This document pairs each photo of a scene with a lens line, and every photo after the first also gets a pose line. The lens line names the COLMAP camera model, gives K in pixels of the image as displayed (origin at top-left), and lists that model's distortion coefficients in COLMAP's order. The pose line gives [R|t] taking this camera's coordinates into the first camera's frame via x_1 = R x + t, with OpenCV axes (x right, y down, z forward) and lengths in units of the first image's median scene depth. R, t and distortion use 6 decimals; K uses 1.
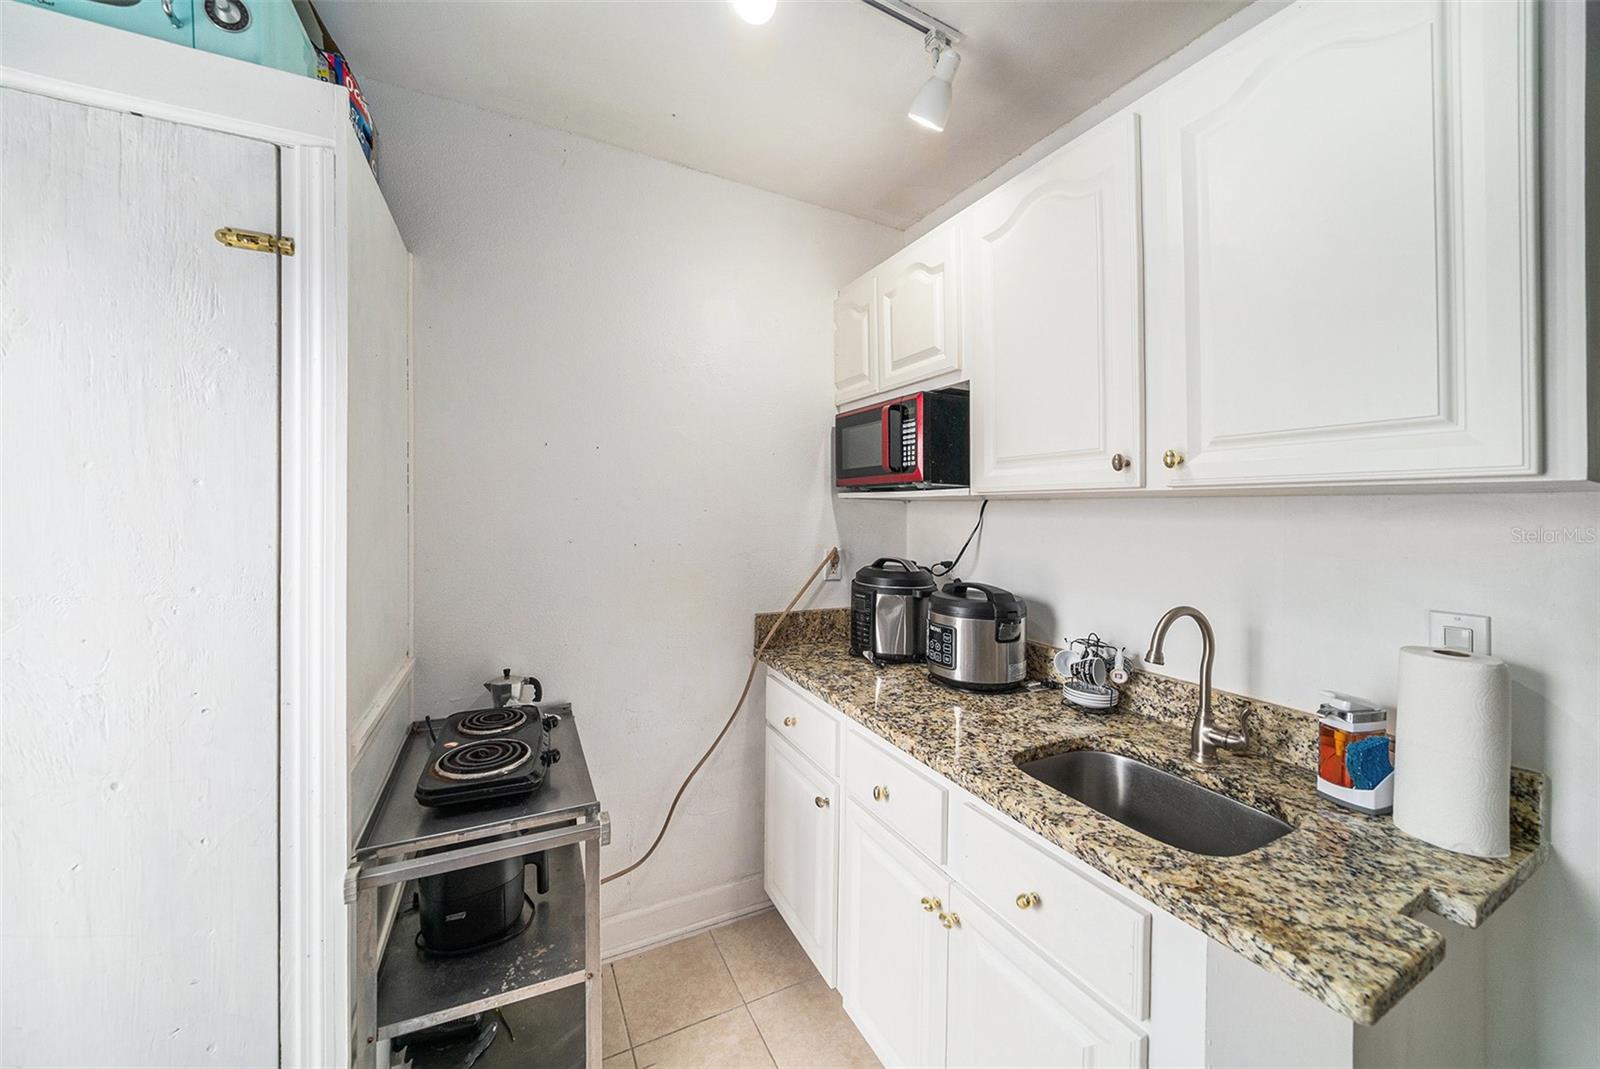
lens RADIAL K [[568.6, 0, 800.0], [0, 568.6, 514.0], [0, 0, 1]] dist [-0.016906, 0.000019]
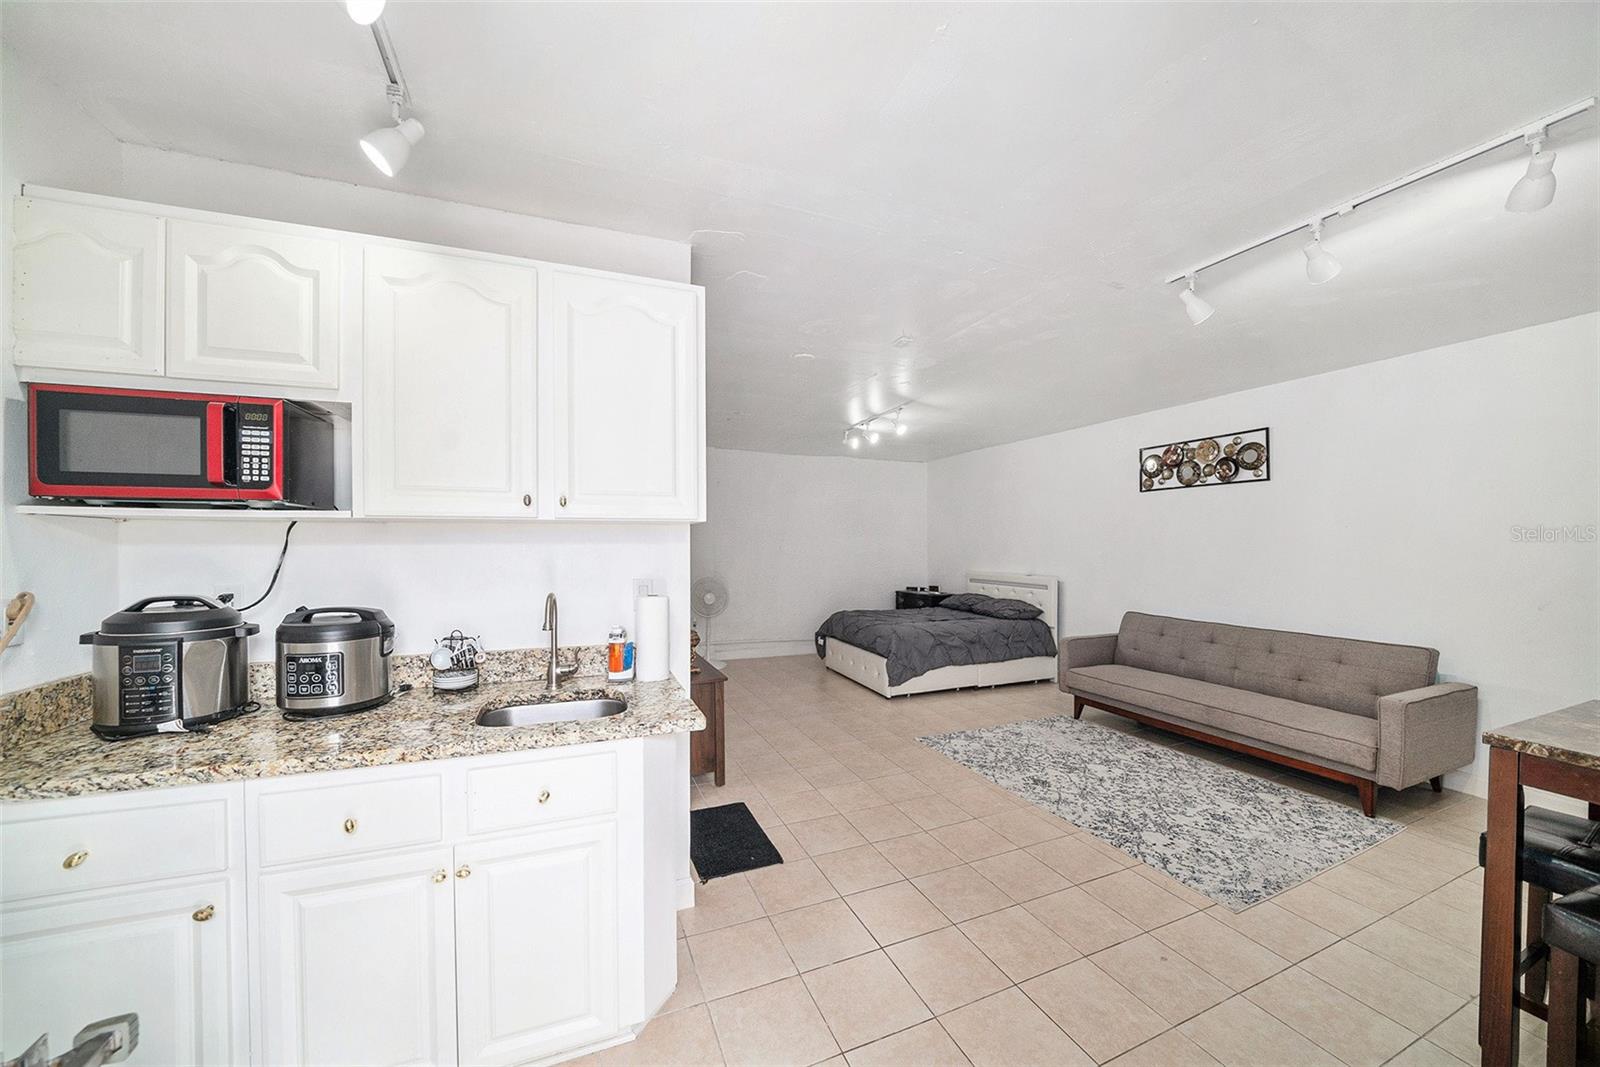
lens RADIAL K [[569.9, 0, 800.0], [0, 569.9, 533.5], [0, 0, 1]] dist [-0.016789, 0.000029]
pose [[0.072548, -0.001682, 0.997363, -0.620632], [0.009573, 0.999954, 0.000990, 0.001503], [-0.997319, 0.009476, 0.072561, 0.132073]]
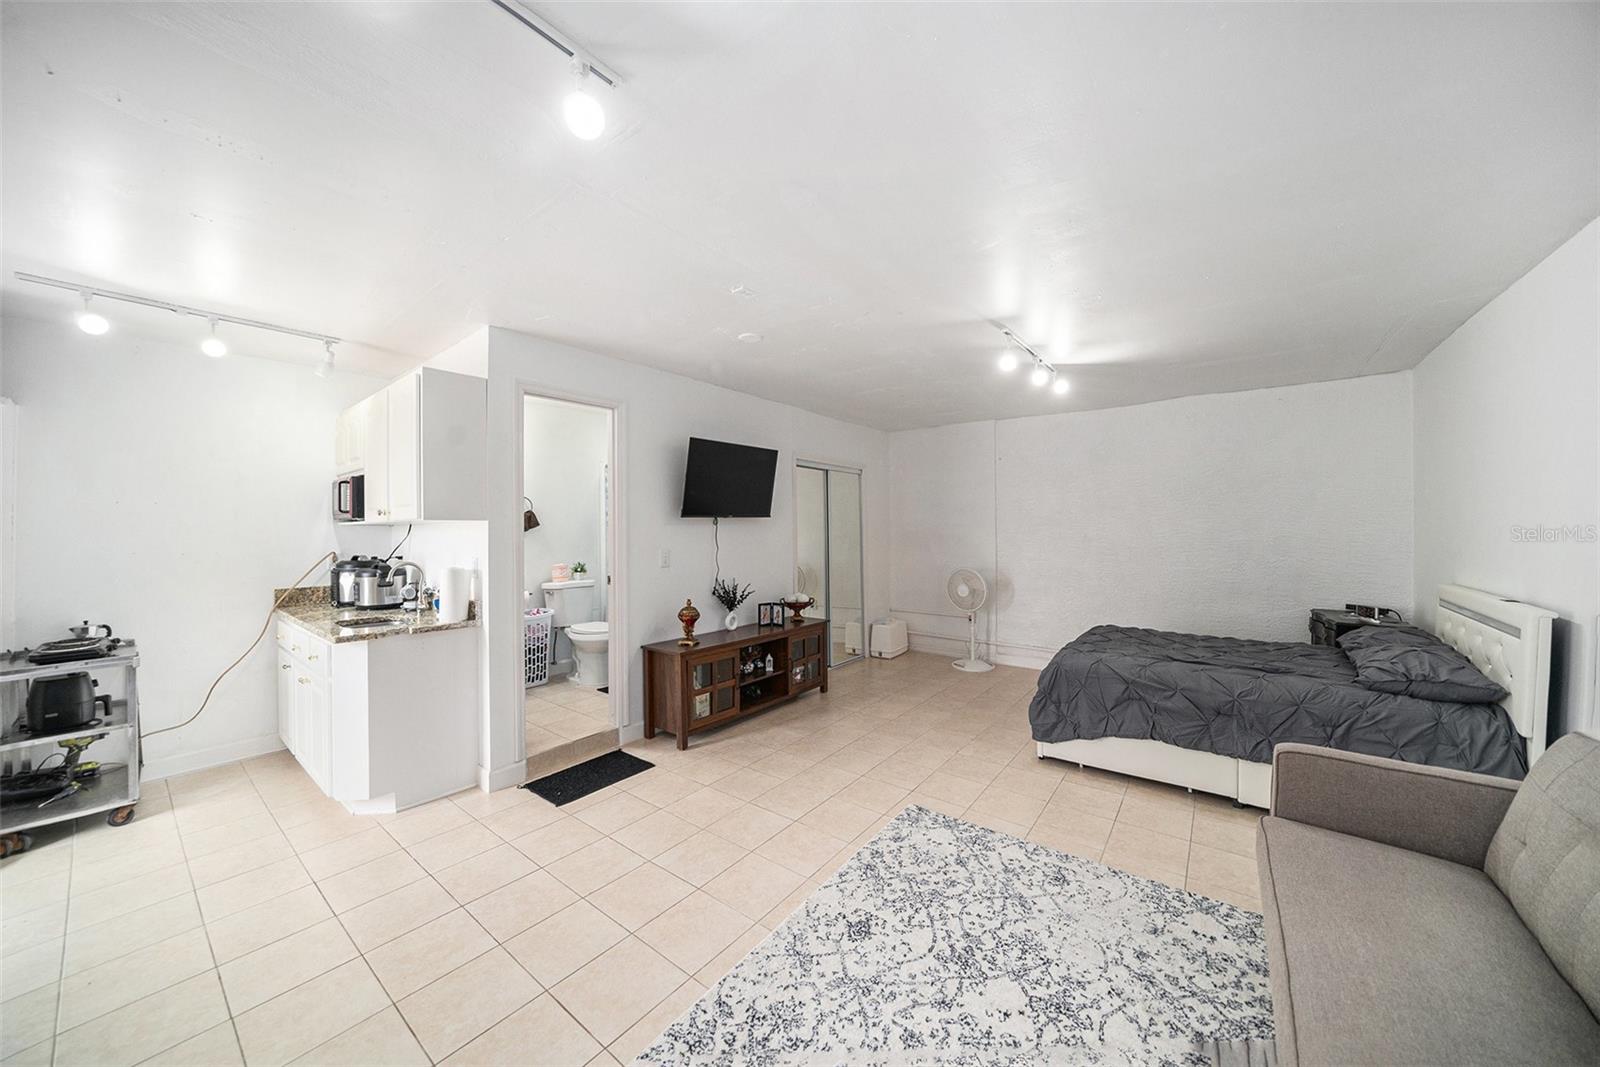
lens RADIAL K [[551.1, 0, 794.5], [0, 551.1, 517.3], [0, 0, 1]] dist [-0.016521, 0.000183]
pose [[0.907058, -0.015851, 0.420706, 0.891471], [0.029989, 0.999185, -0.027013, 0.050657], [-0.419935, 0.037119, 0.906795, -1.645726]]
